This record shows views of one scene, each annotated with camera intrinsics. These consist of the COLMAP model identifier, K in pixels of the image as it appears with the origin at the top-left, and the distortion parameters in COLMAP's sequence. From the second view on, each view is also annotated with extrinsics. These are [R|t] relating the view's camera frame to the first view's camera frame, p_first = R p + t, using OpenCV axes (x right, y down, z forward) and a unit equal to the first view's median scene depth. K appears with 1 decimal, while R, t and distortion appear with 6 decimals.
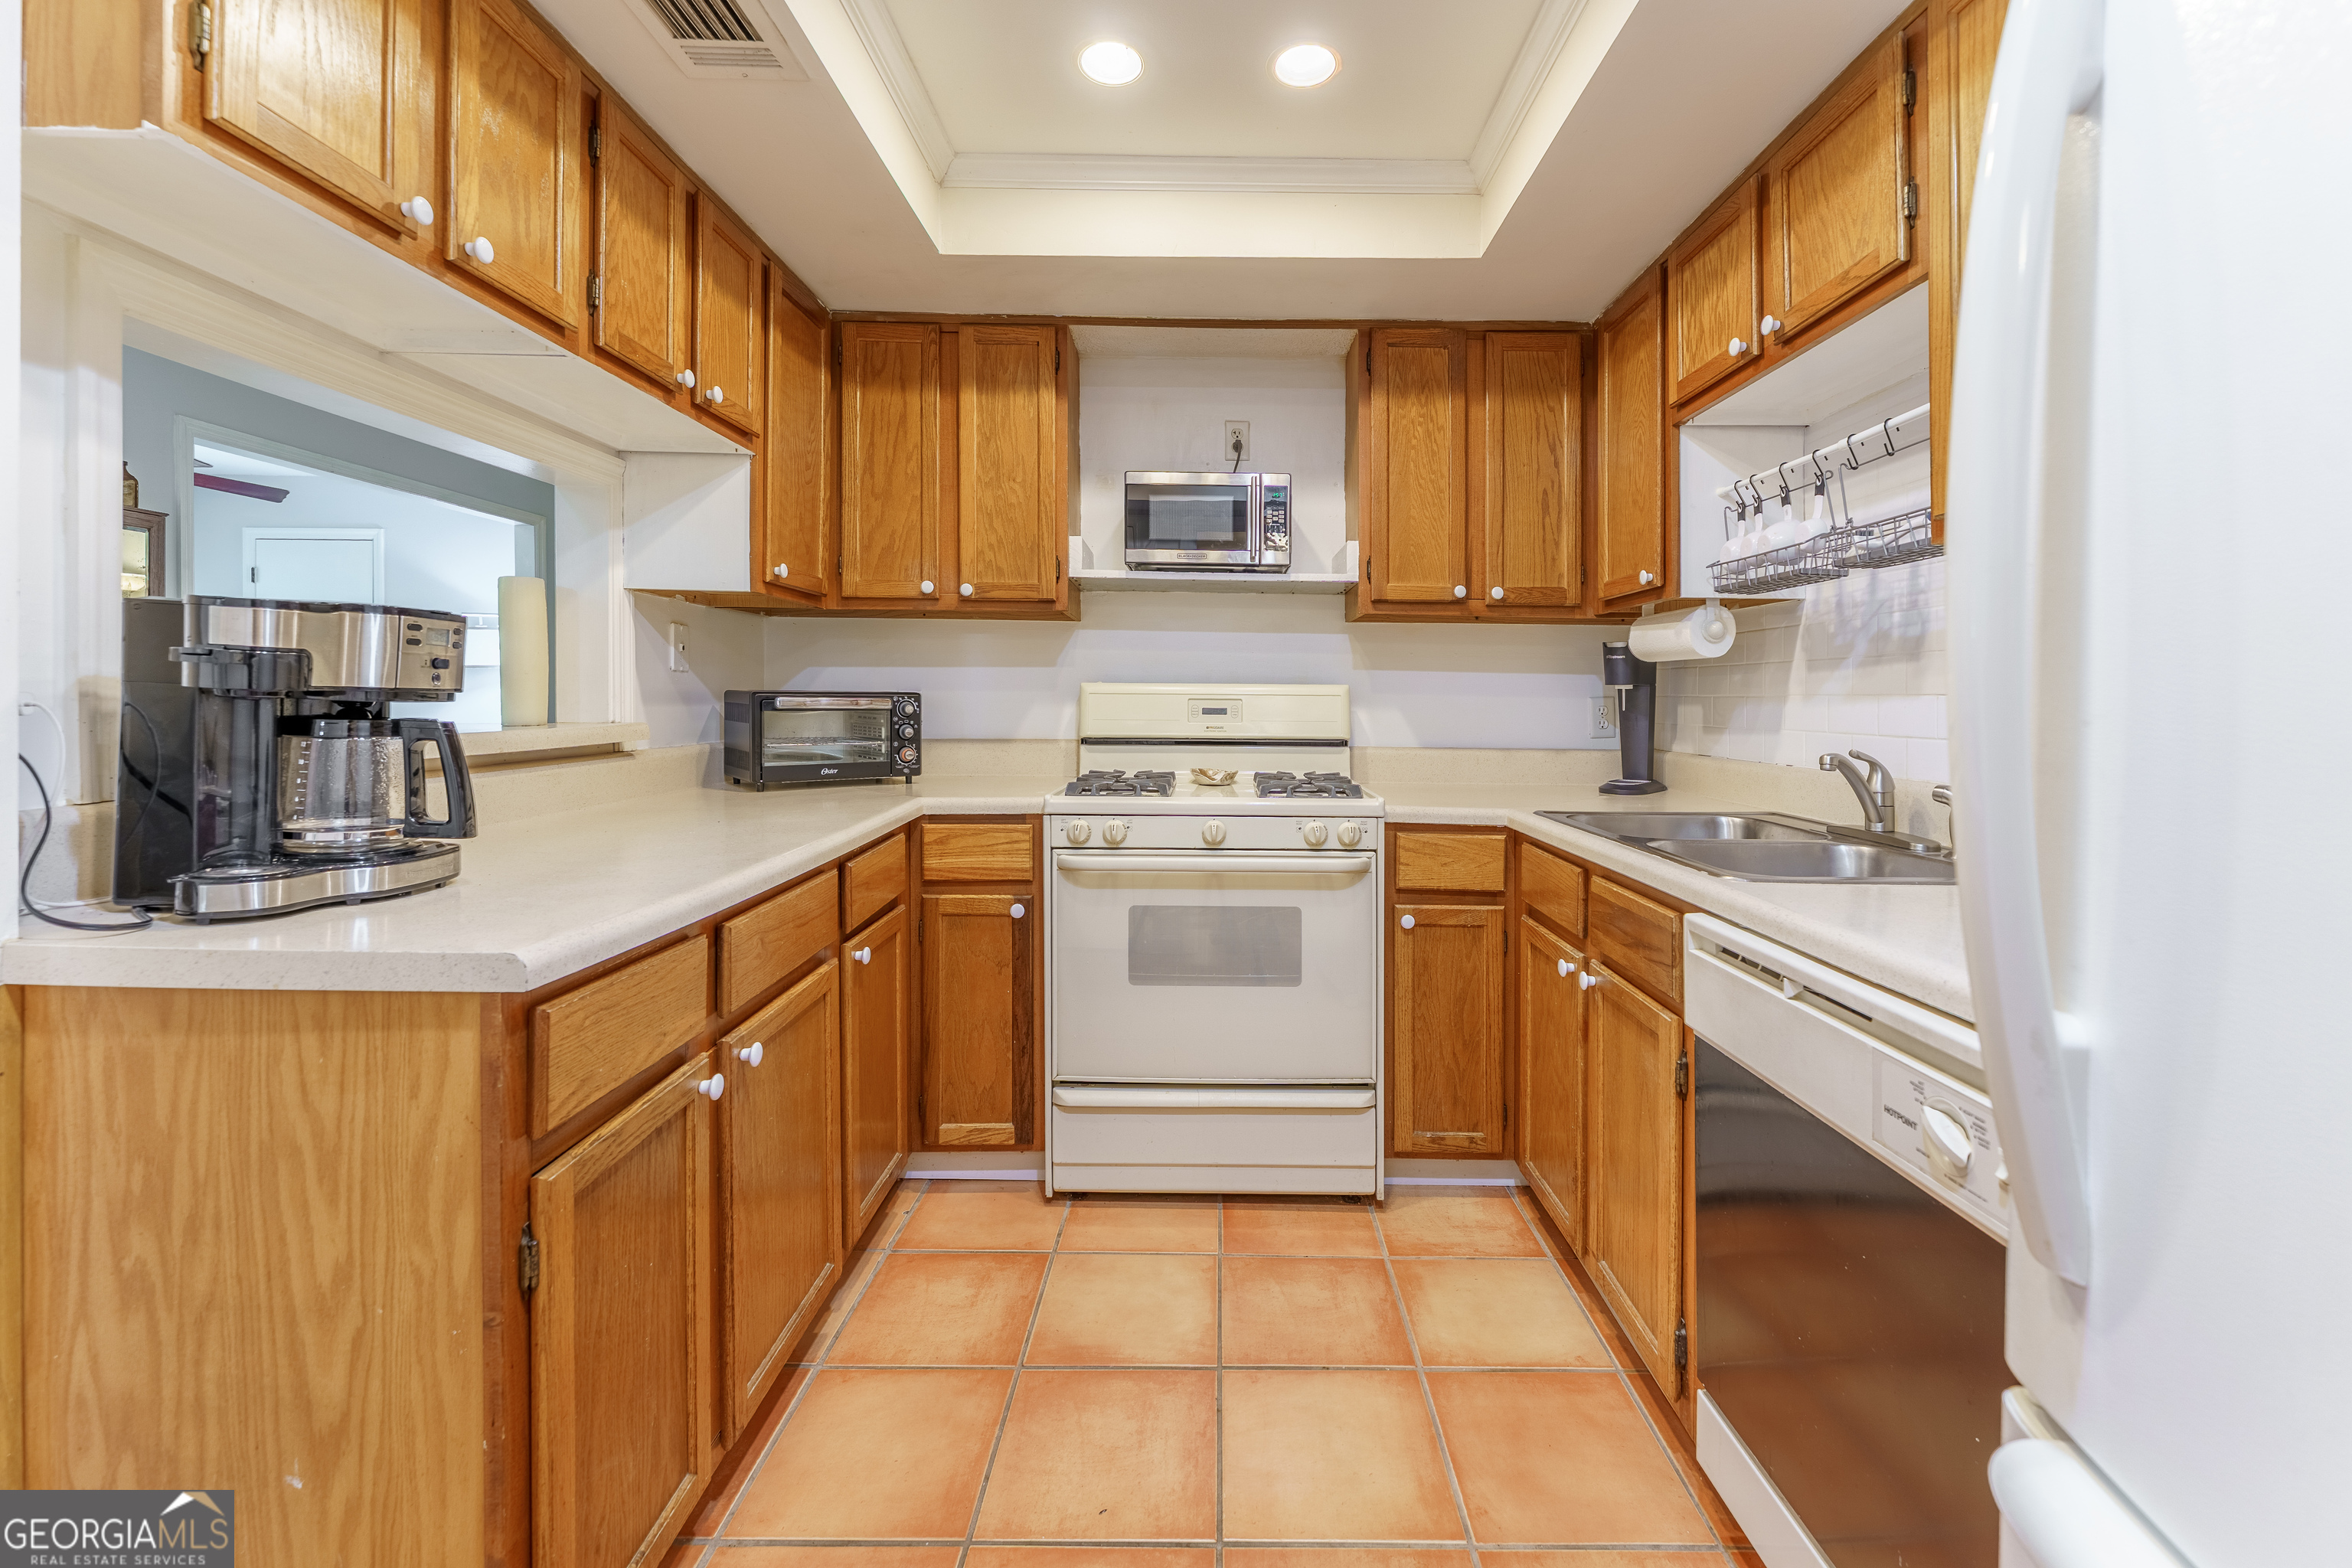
lens RADIAL K [[971.8, 0, 1182.3], [0, 971.8, 706.7], [0, 0, 1]] dist [-0.000331, -0.000220]
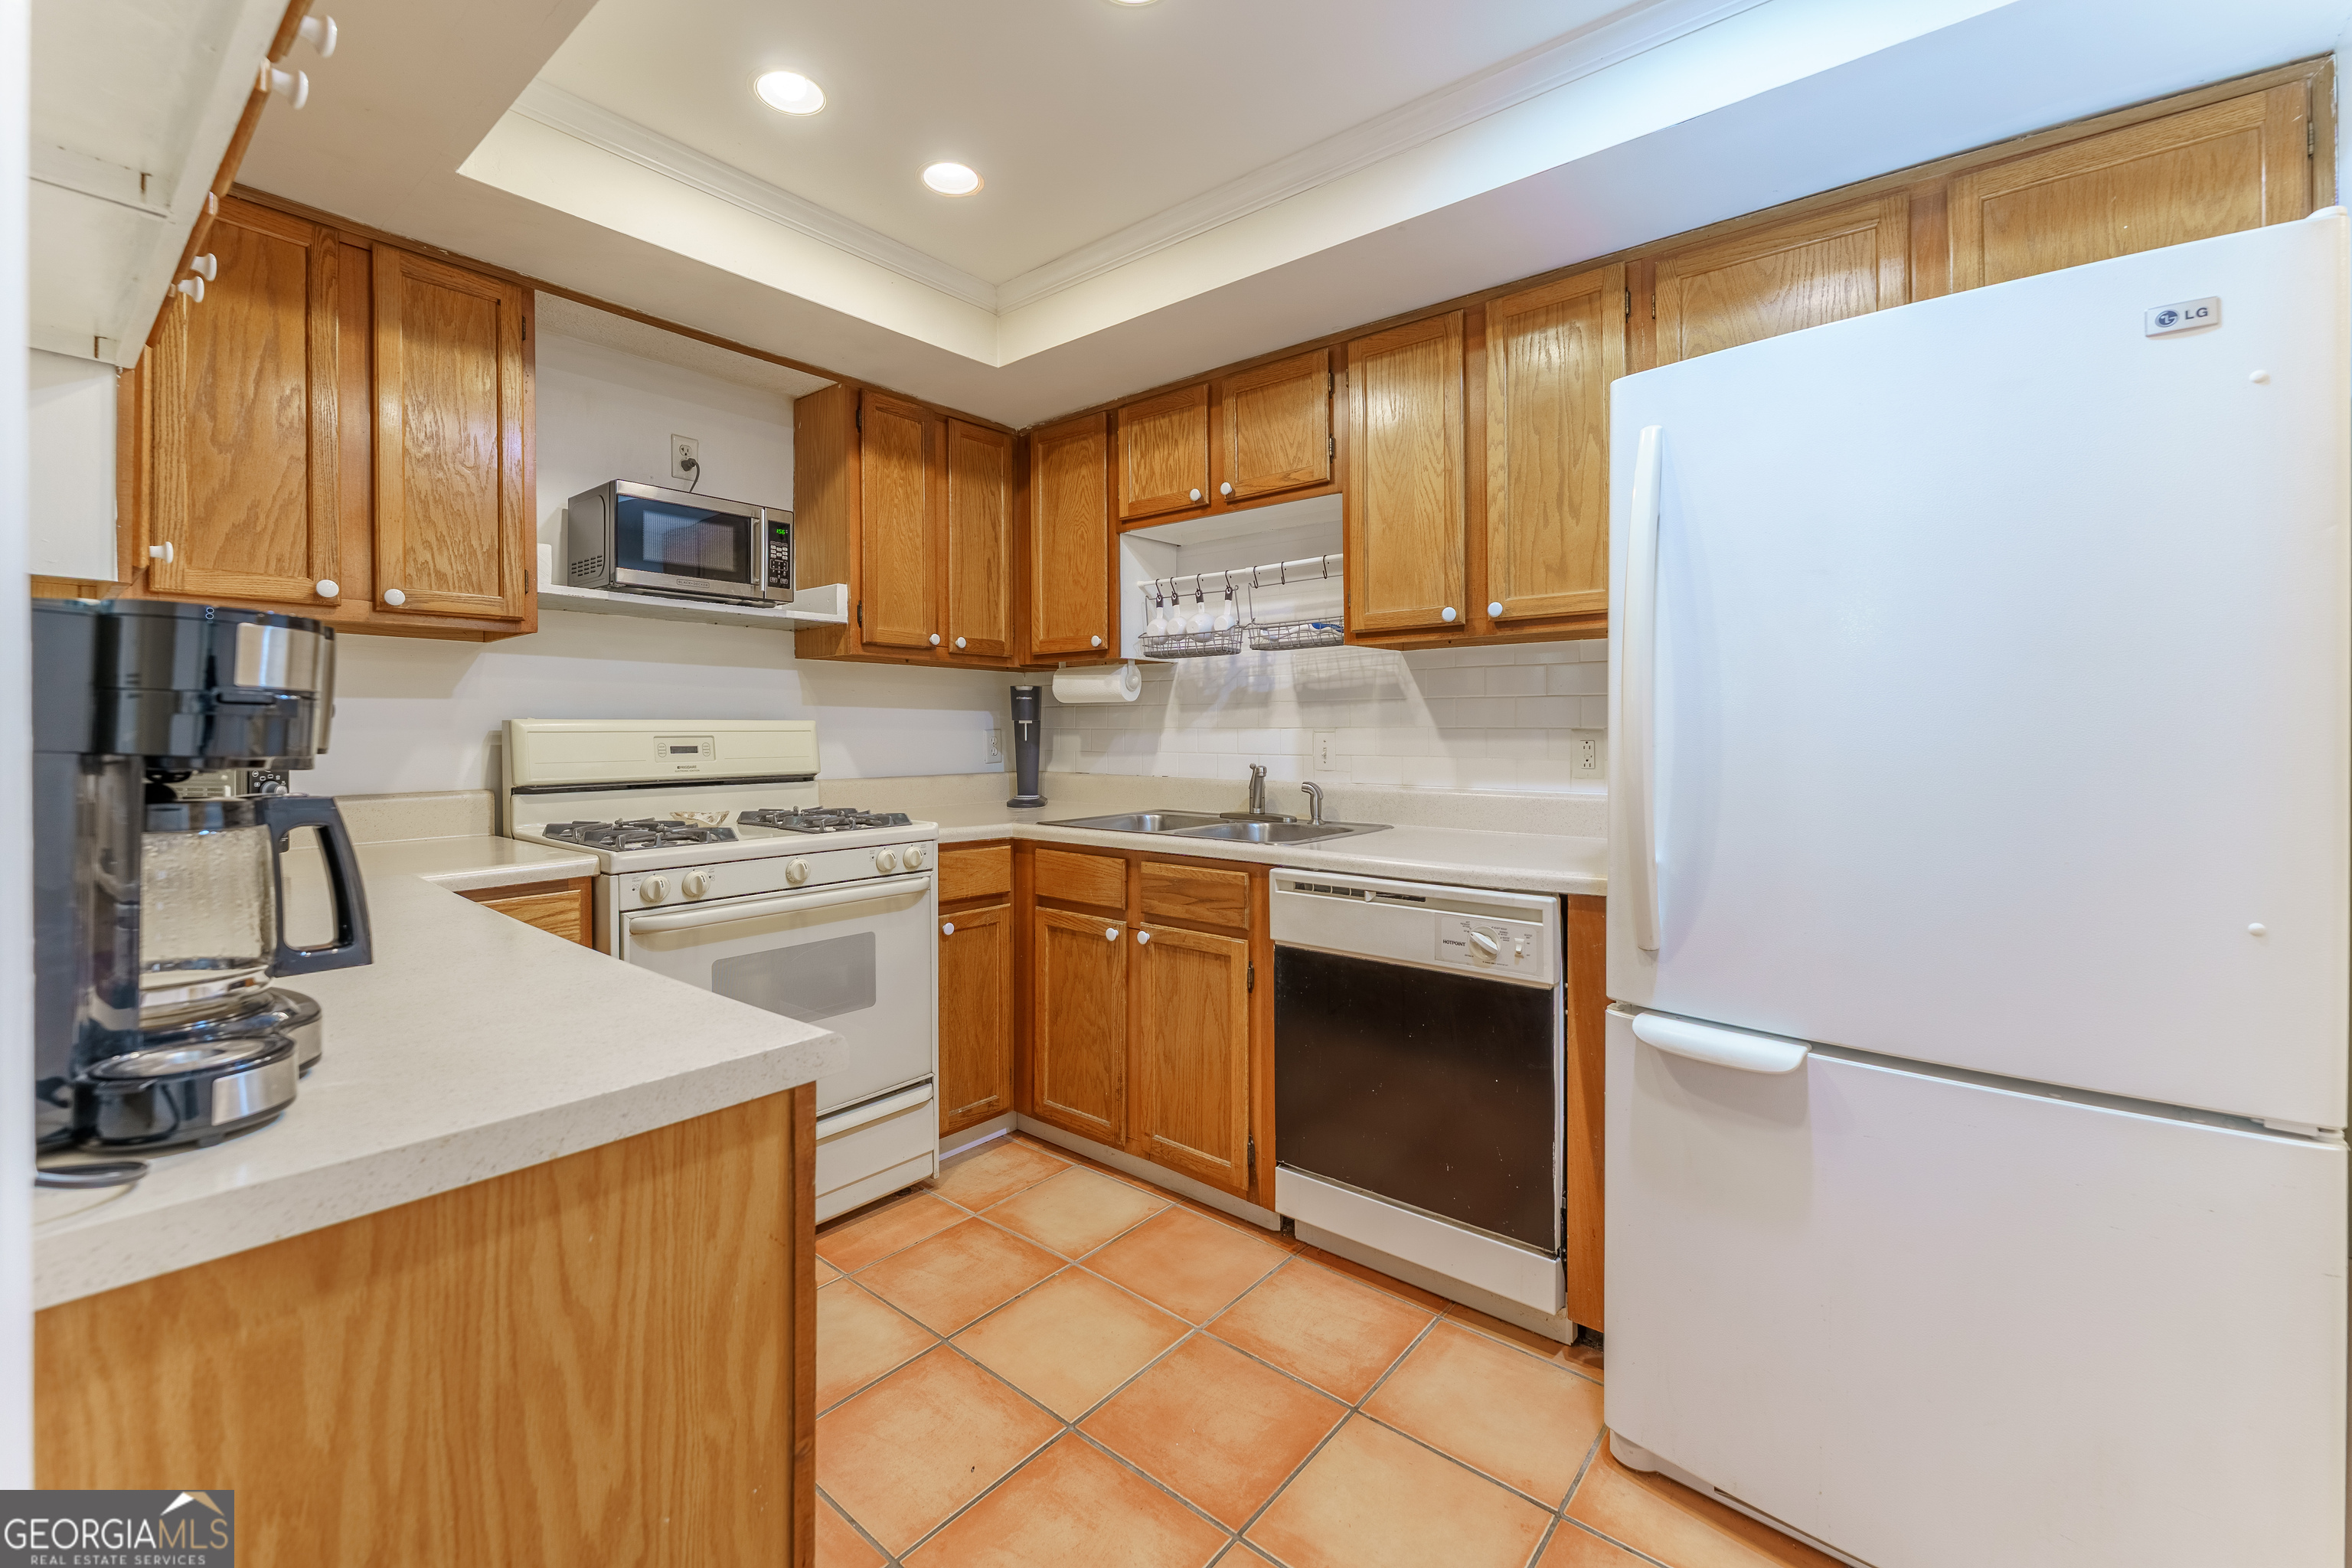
lens RADIAL K [[998.8, 0, 1139.2], [0, 998.8, 732.2], [0, 0, 1]] dist [-0.001643, -0.000045]
pose [[0.641559, -0.013361, 0.766958, -0.596048], [0.014011, 0.999886, 0.005698, -0.016117], [-0.766946, 0.007091, 0.641672, 0.080148]]
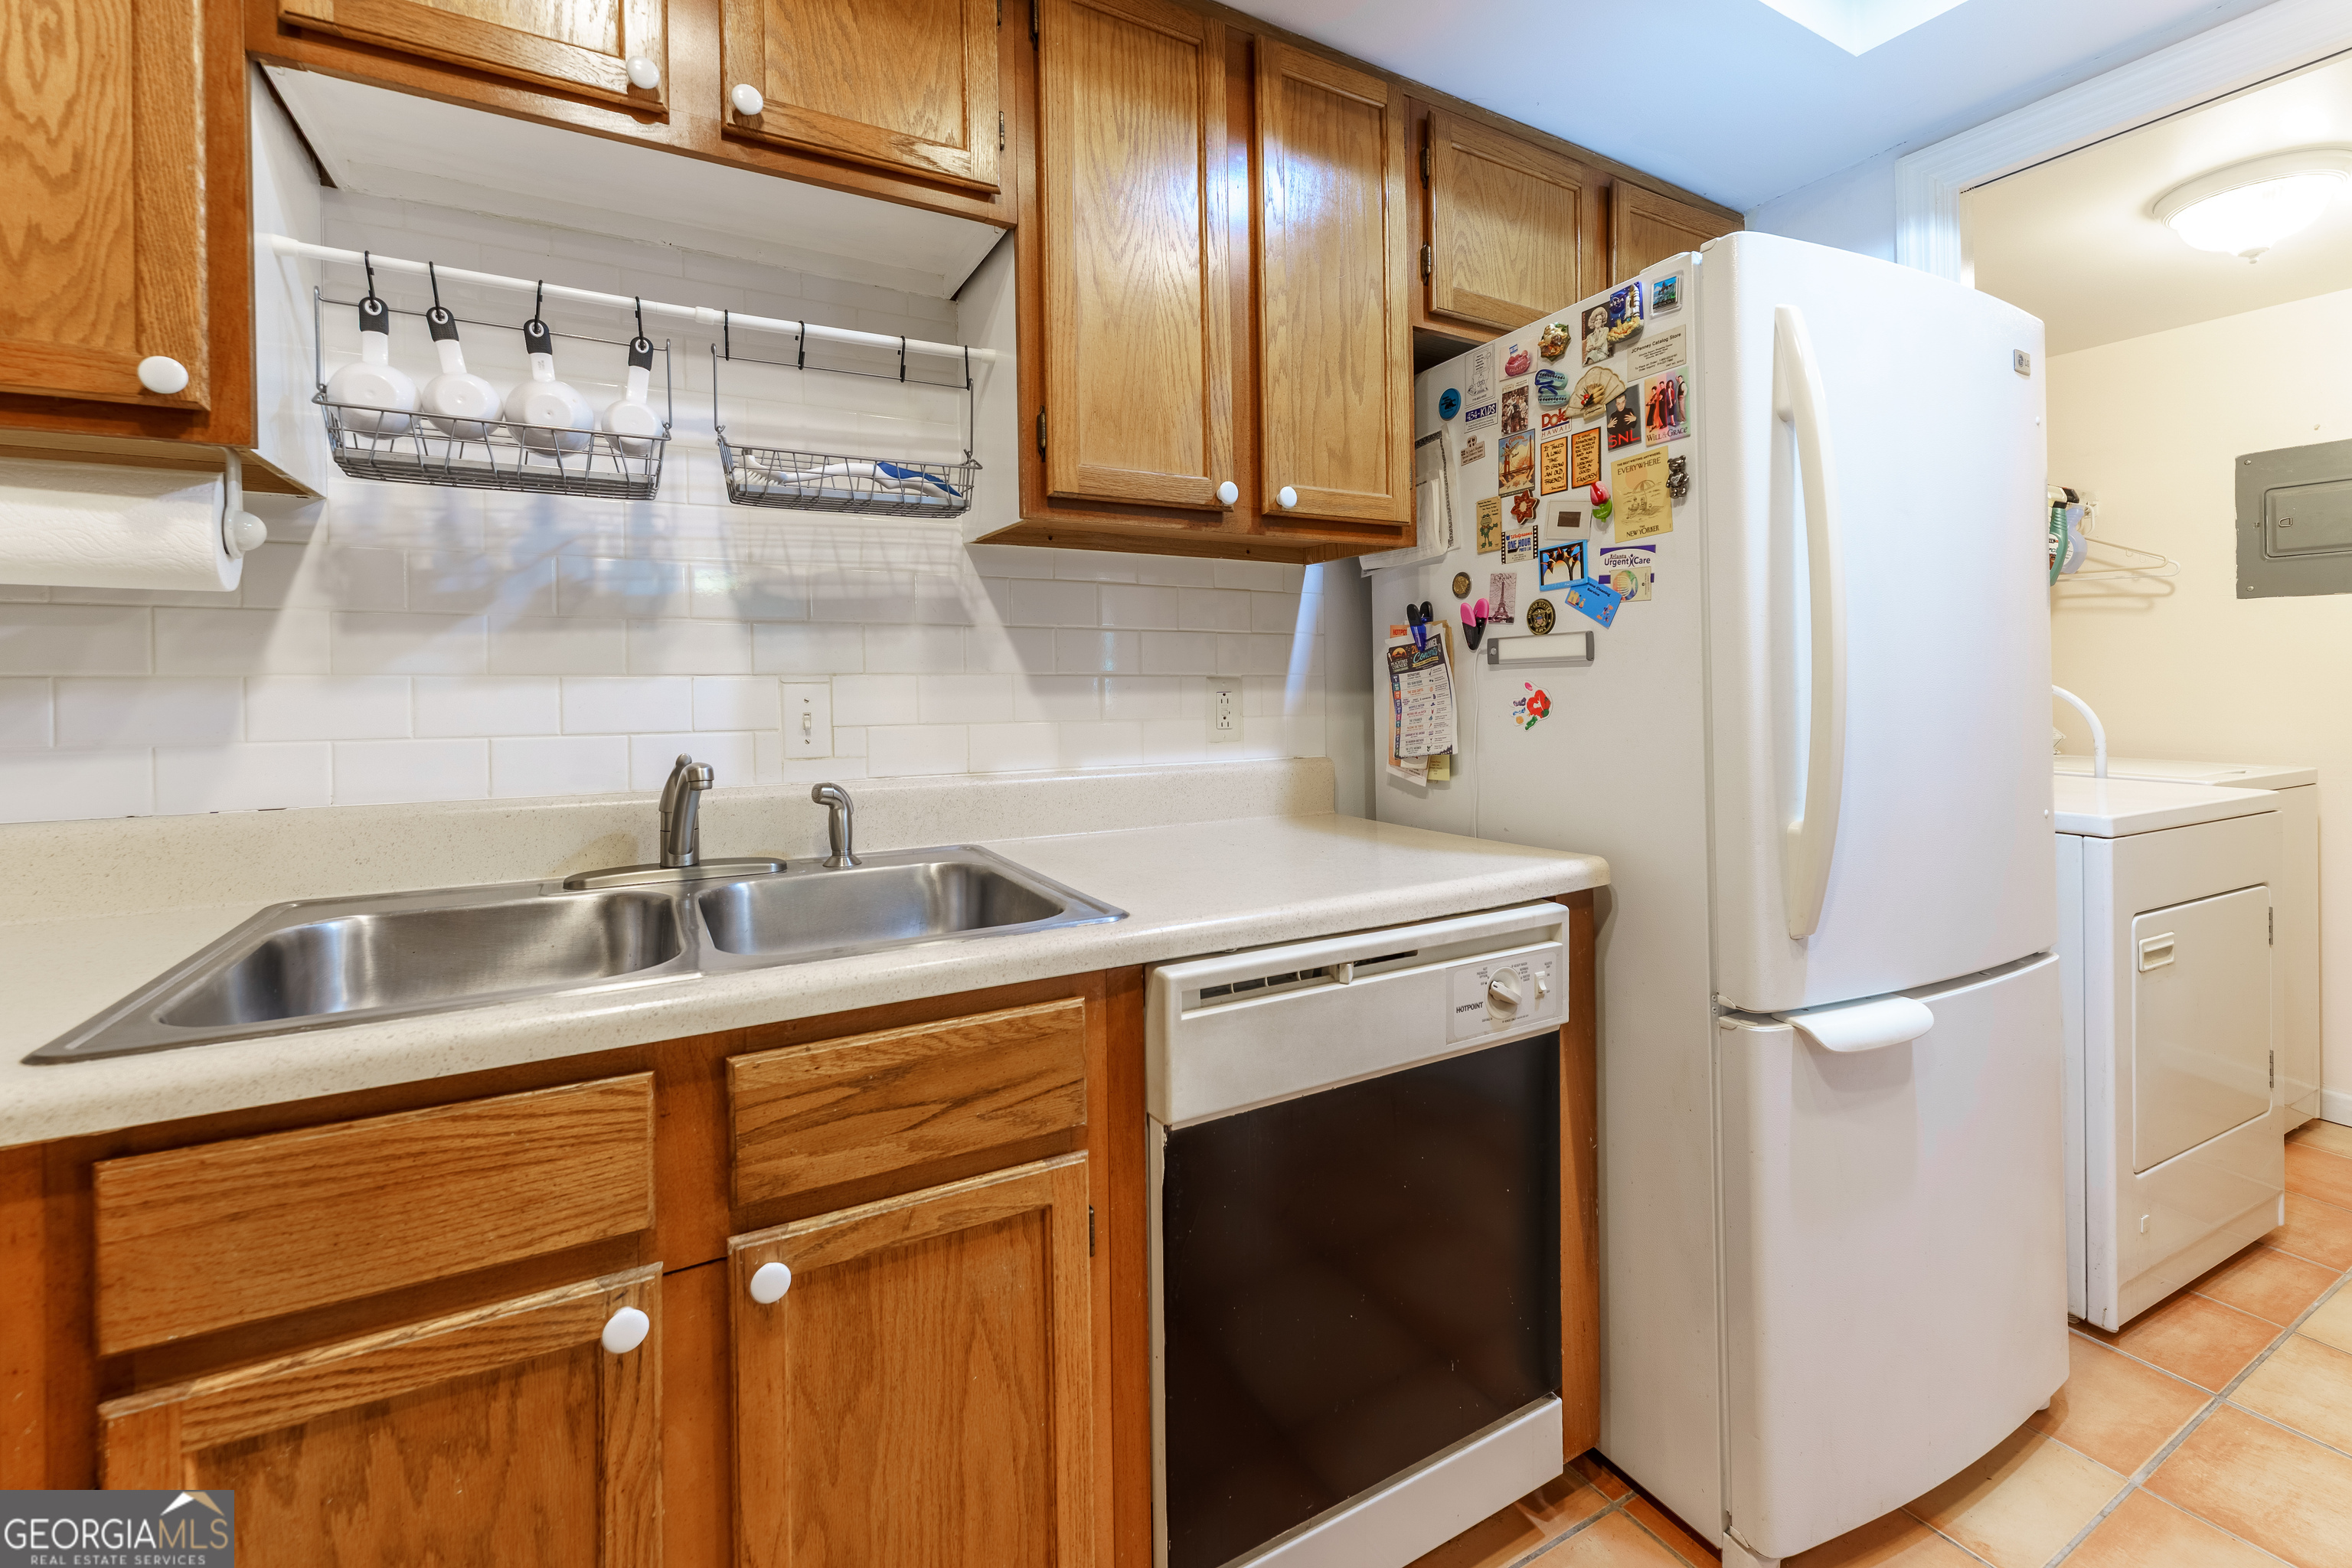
lens RADIAL K [[992.1, 0, 1175.2], [0, 992.1, 669.7], [0, 0, 1]] dist [-0.009469, 0.000049]
pose [[-0.510486, 0.007507, 0.859853, -0.088102], [0.008059, 0.999960, -0.003946, -0.008728], [-0.859848, 0.004915, -0.510526, 0.934377]]
